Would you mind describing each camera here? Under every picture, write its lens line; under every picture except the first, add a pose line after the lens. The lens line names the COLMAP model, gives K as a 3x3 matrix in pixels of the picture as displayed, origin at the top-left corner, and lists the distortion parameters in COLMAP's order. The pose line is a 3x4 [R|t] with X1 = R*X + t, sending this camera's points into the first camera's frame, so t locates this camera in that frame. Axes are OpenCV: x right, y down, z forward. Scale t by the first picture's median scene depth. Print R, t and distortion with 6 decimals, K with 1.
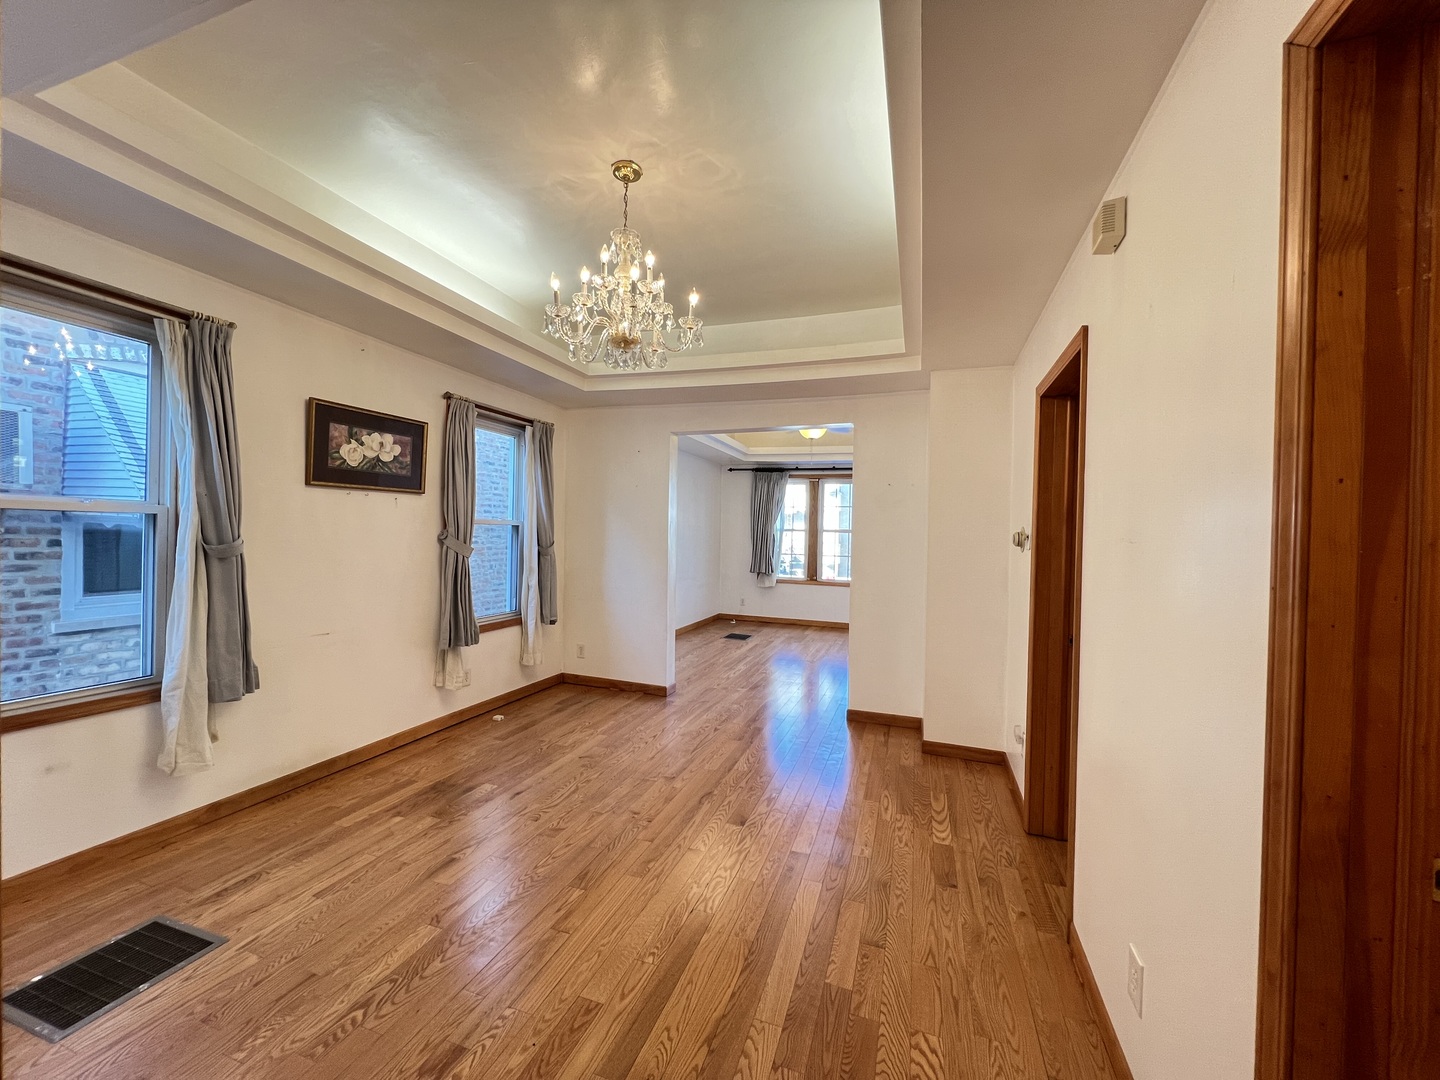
lens RADIAL K [[572.5, 0, 721.5], [0, 572.5, 540.9], [0, 0, 1]] dist [-0.002941, 0.000532]
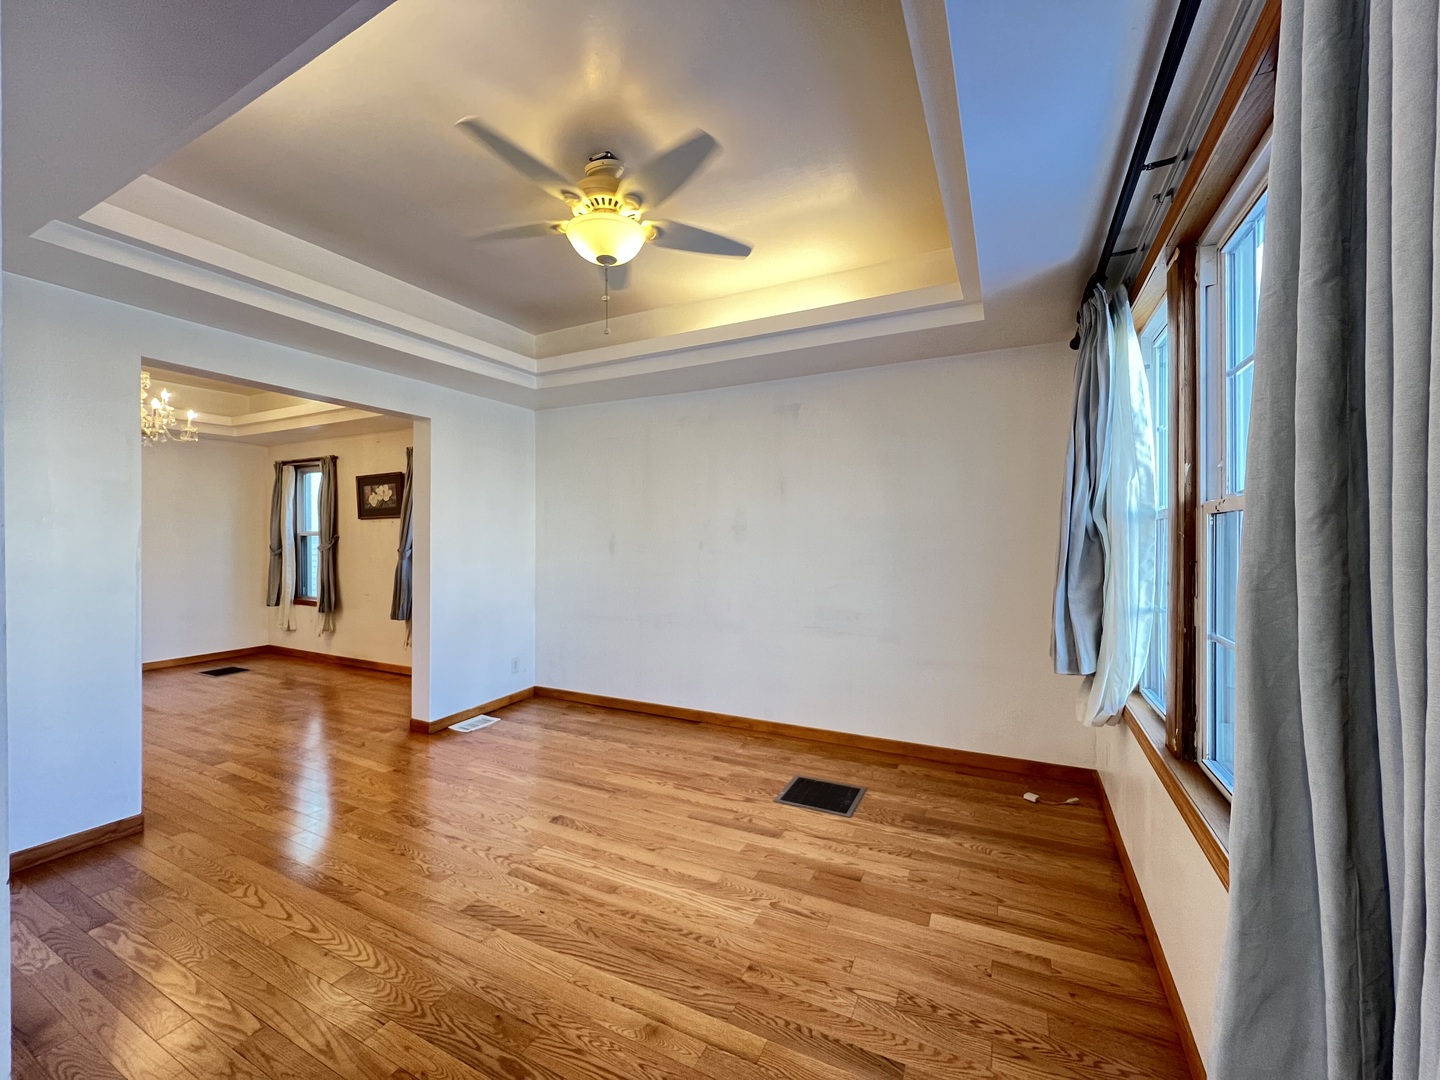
lens RADIAL K [[572.5, 0, 719.4], [0, 572.5, 542.9], [0, 0, 1]] dist [-0.002941, 0.000532]
pose [[-0.130835, -0.018843, -0.991225, 1.120020], [-0.016633, 0.999720, -0.016809, -0.000104], [0.991265, 0.014287, -0.131112, 2.524729]]
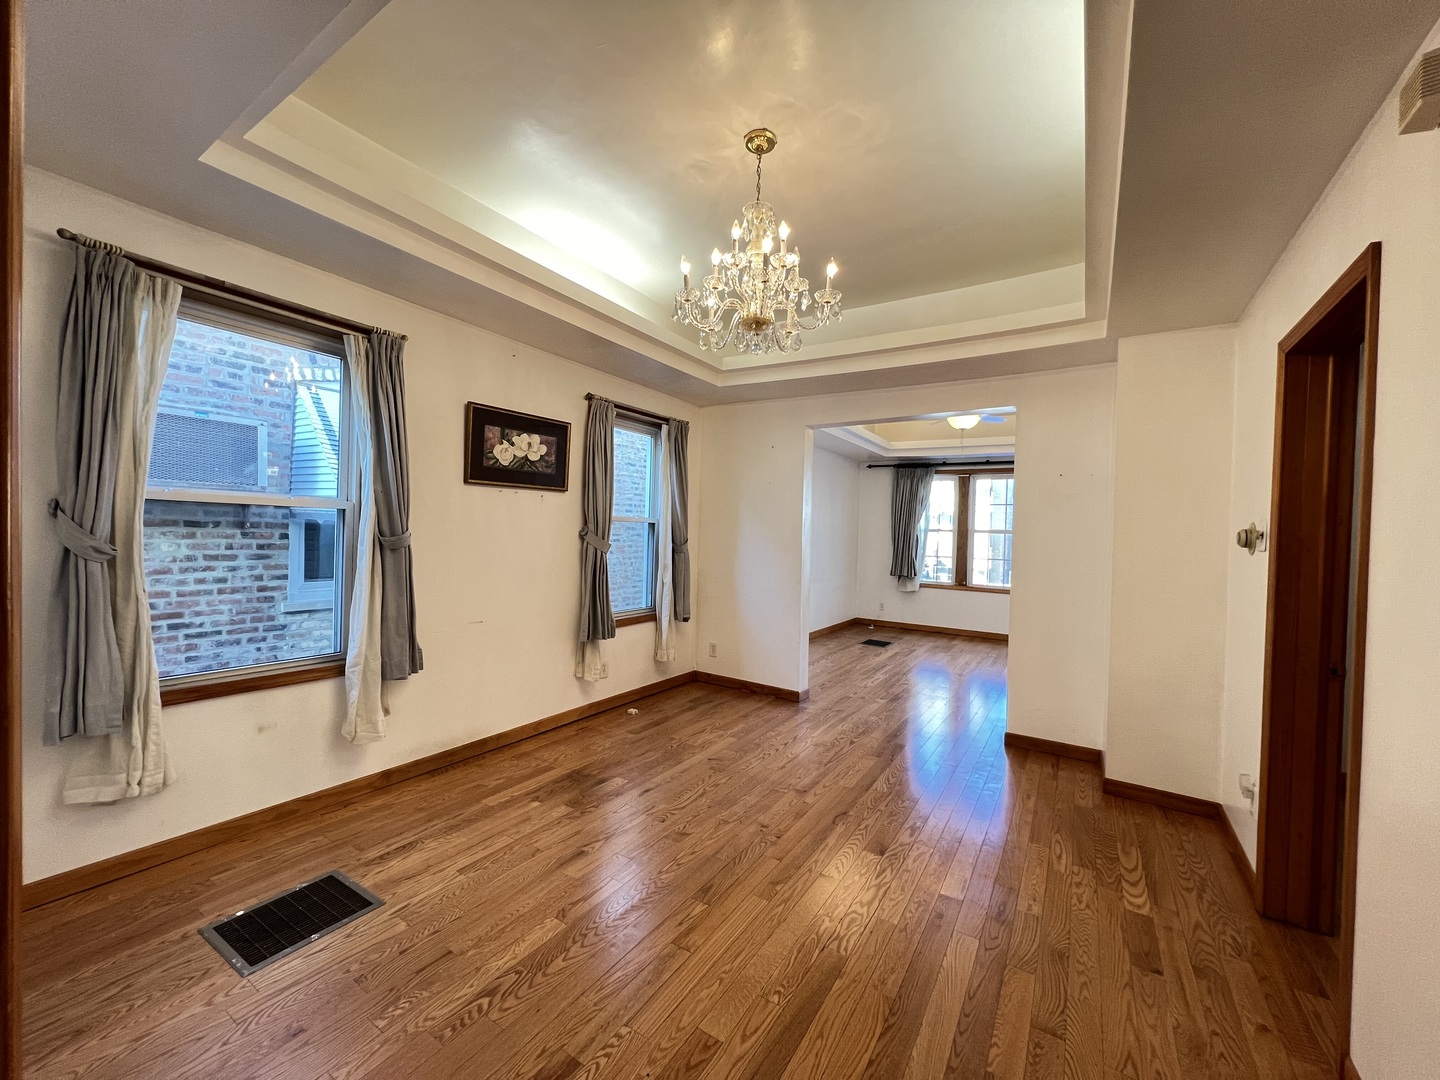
lens RADIAL K [[572.5, 0, 722.1], [0, 572.5, 541.1], [0, 0, 1]] dist [-0.002941, 0.000532]
pose [[0.972558, 0.008627, -0.232503, -0.002212], [-0.009336, 0.999955, -0.001949, 0.009343], [0.232475, 0.004066, 0.972594, 0.063343]]
